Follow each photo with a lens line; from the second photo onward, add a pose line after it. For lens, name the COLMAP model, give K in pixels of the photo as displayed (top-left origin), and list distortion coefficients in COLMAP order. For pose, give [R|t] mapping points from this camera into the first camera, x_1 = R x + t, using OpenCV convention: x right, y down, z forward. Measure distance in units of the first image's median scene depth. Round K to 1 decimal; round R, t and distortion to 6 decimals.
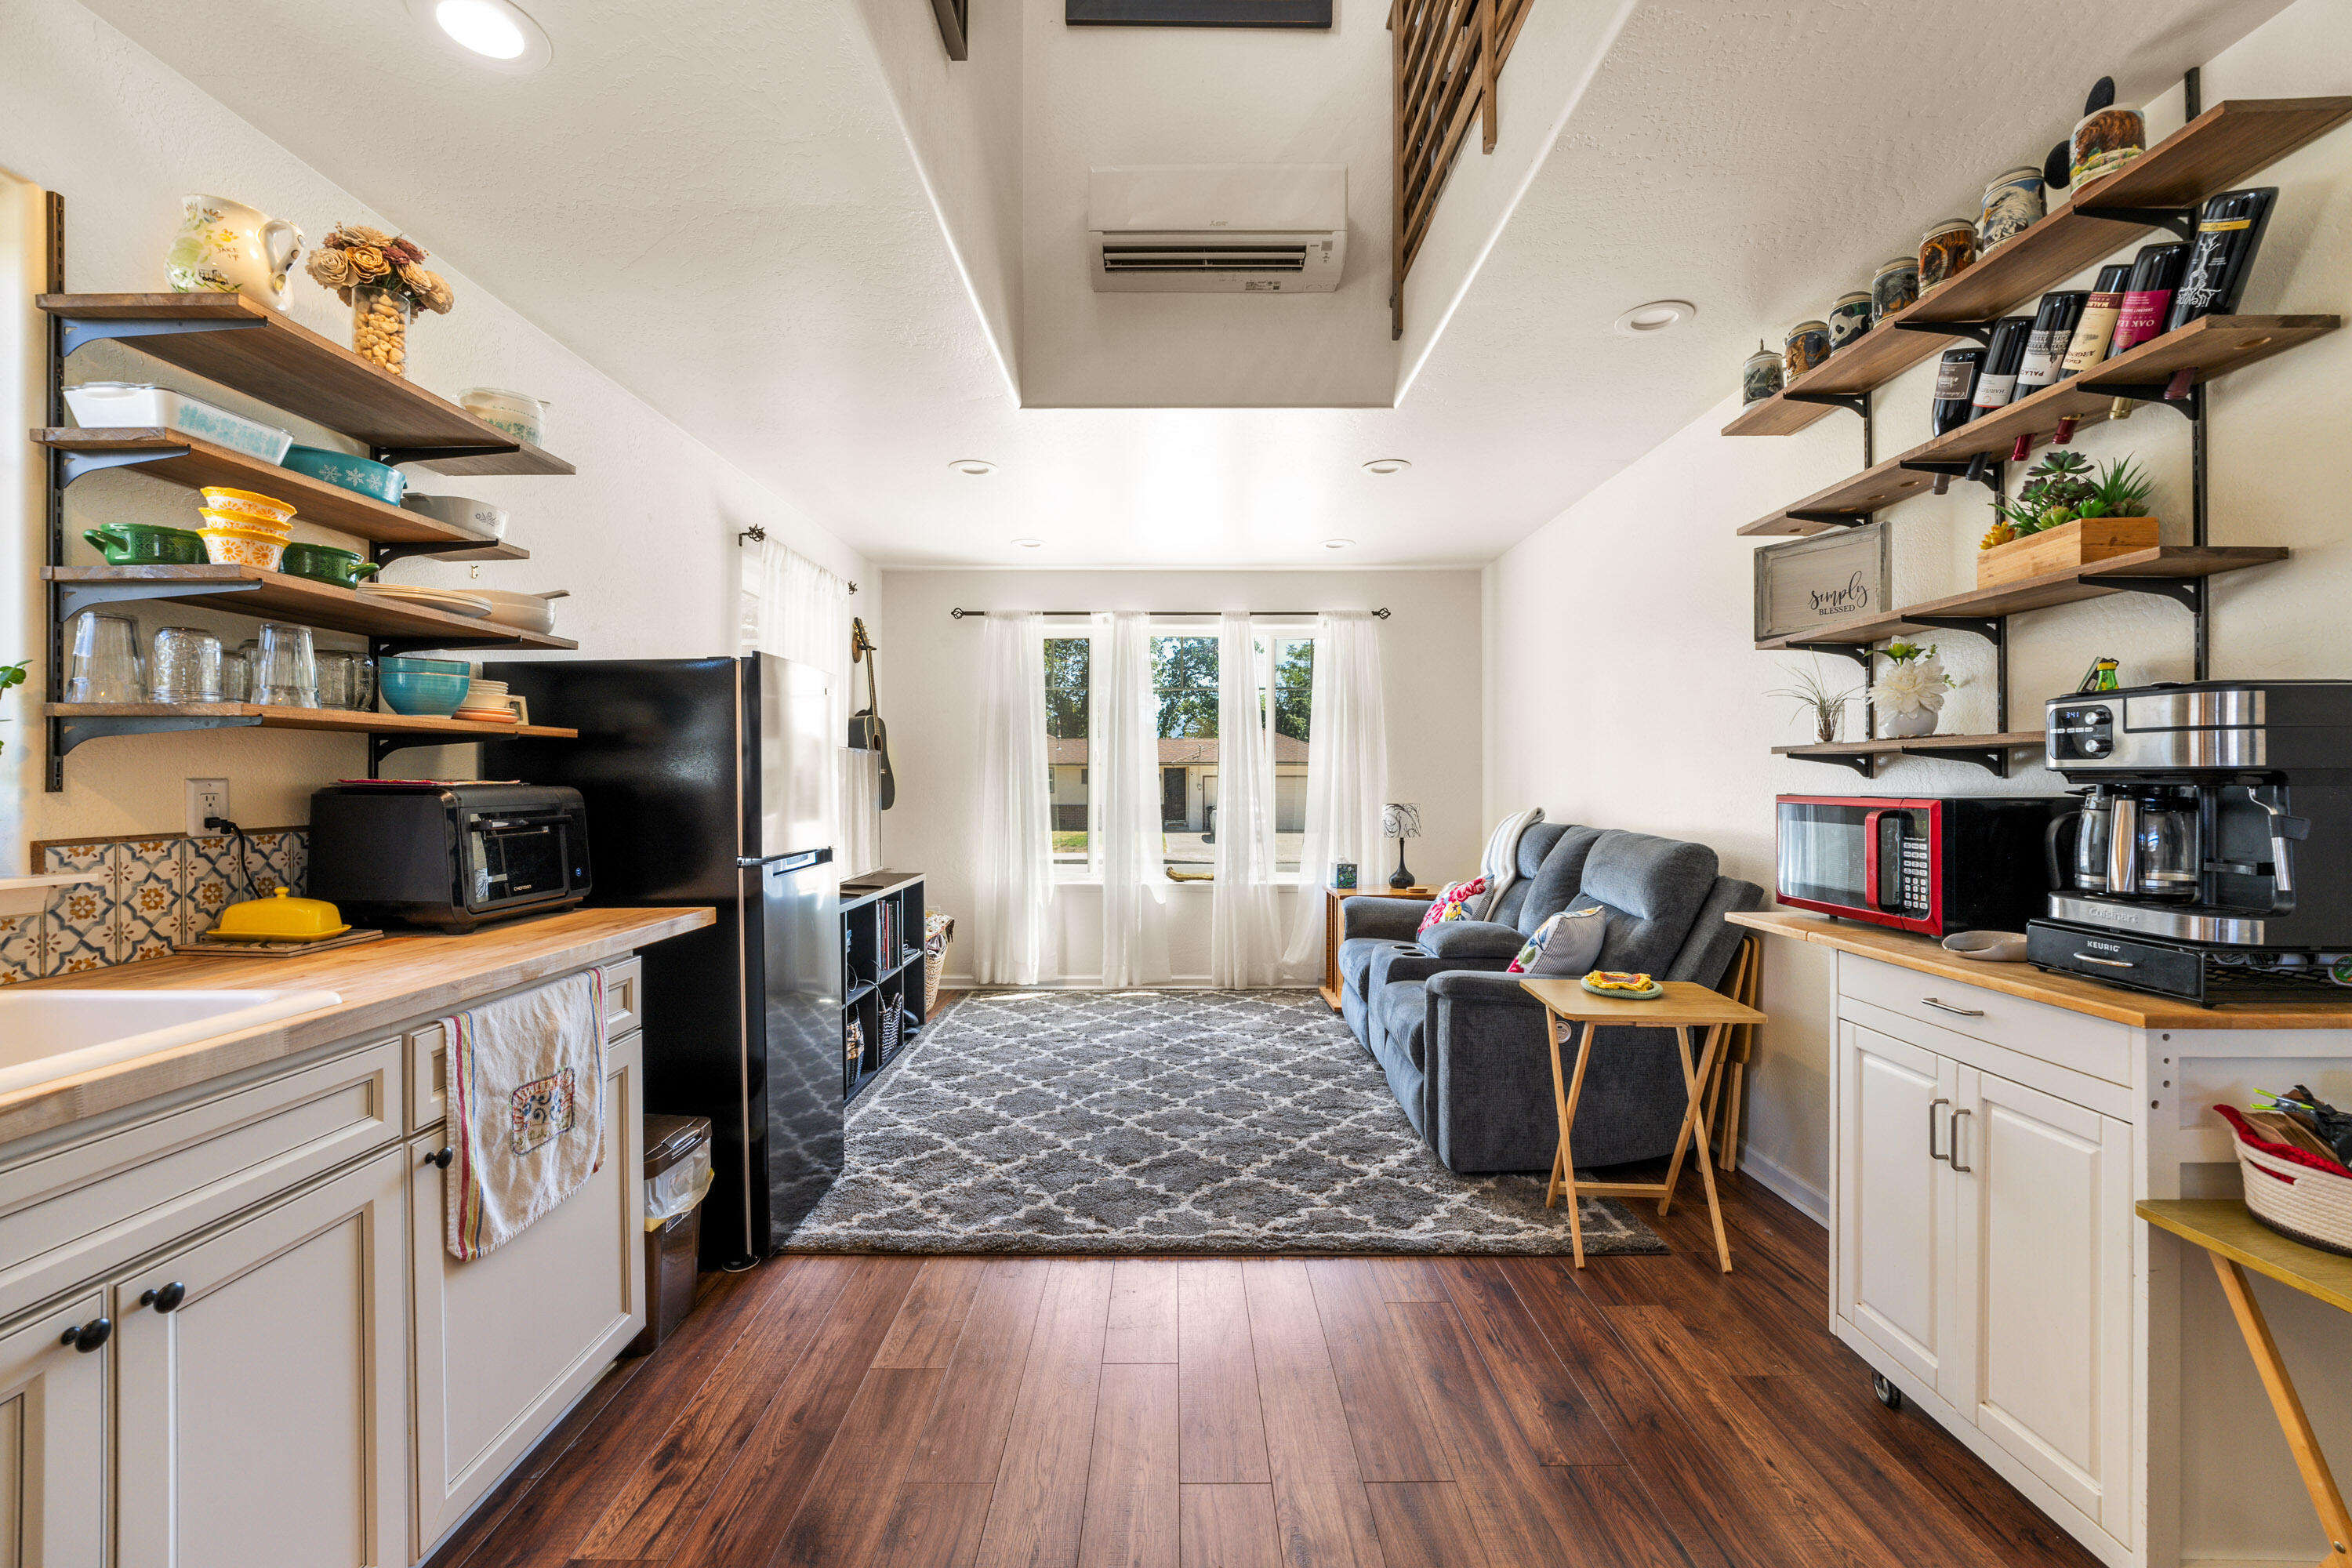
lens RADIAL K [[963.4, 0, 1176.4], [0, 963.4, 786.1], [0, 0, 1]] dist [-0.014746, 0.000860]
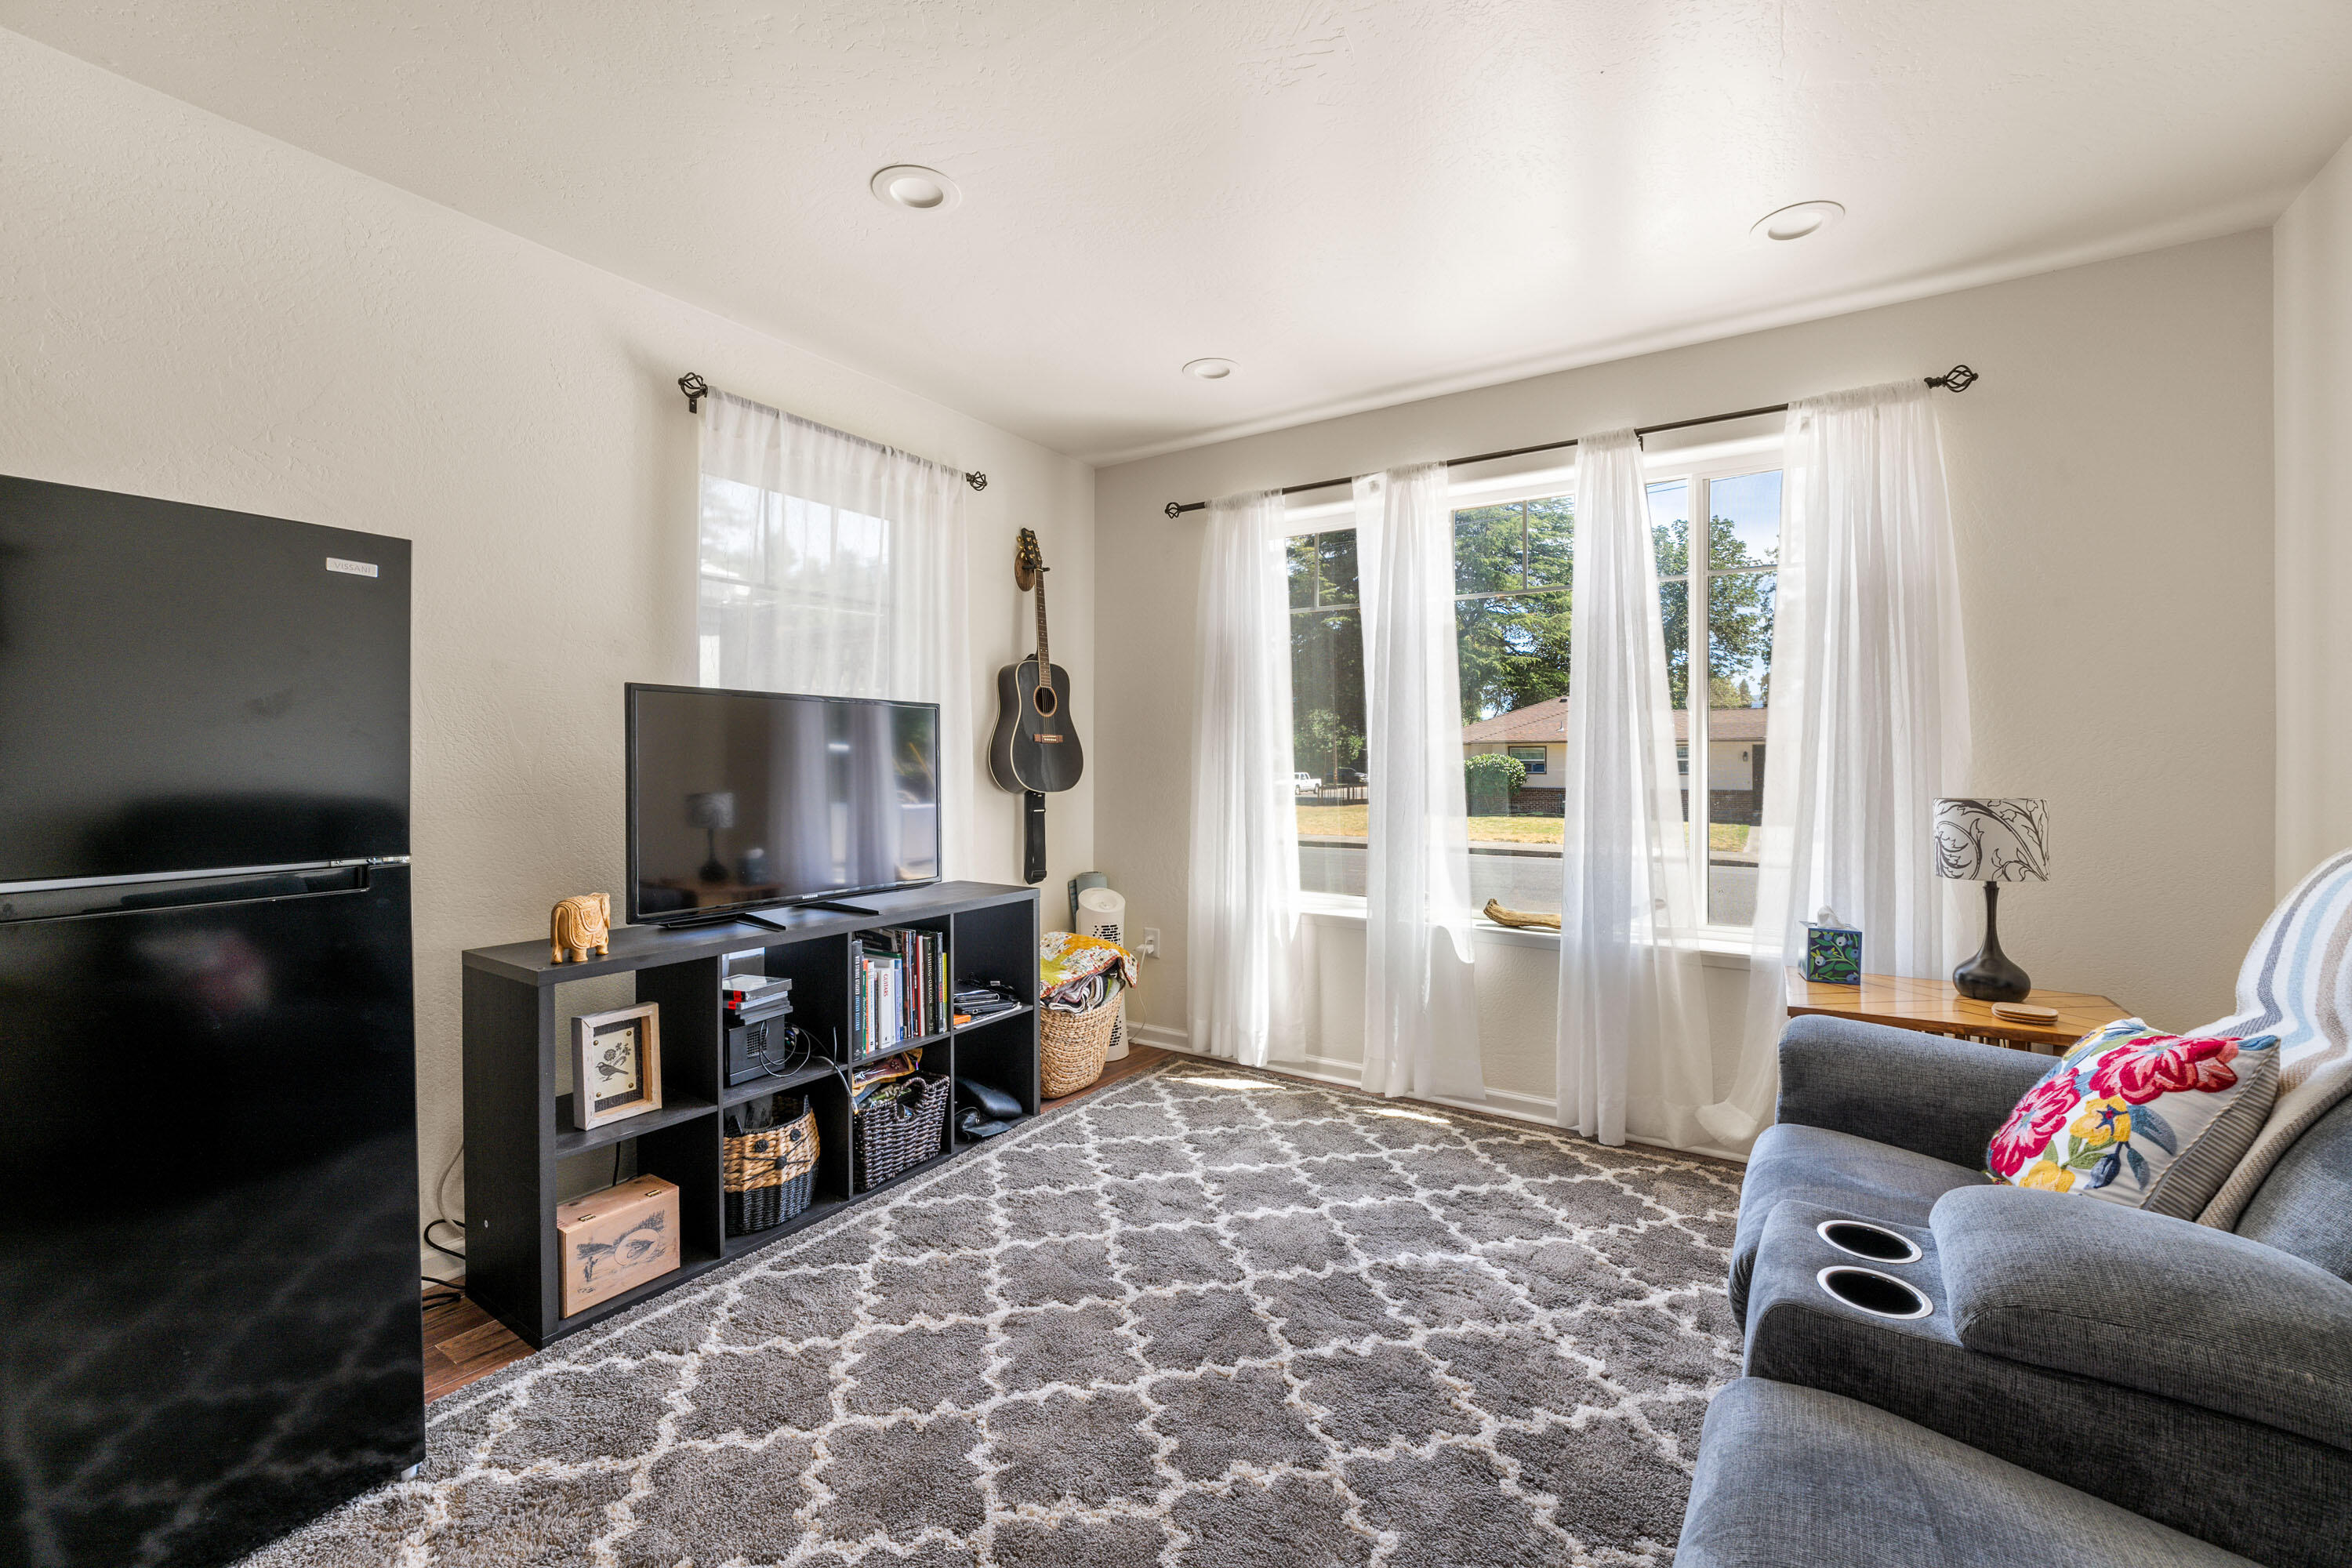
lens RADIAL K [[963.4, 0, 1166.1], [0, 963.4, 758.0], [0, 0, 1]] dist [-0.014746, 0.000860]
pose [[0.827485, -0.000729, -0.561488, 0.202464], [-0.001549, 0.999992, -0.003580, 0.002715], [0.561486, 0.003832, 0.827477, 0.538293]]
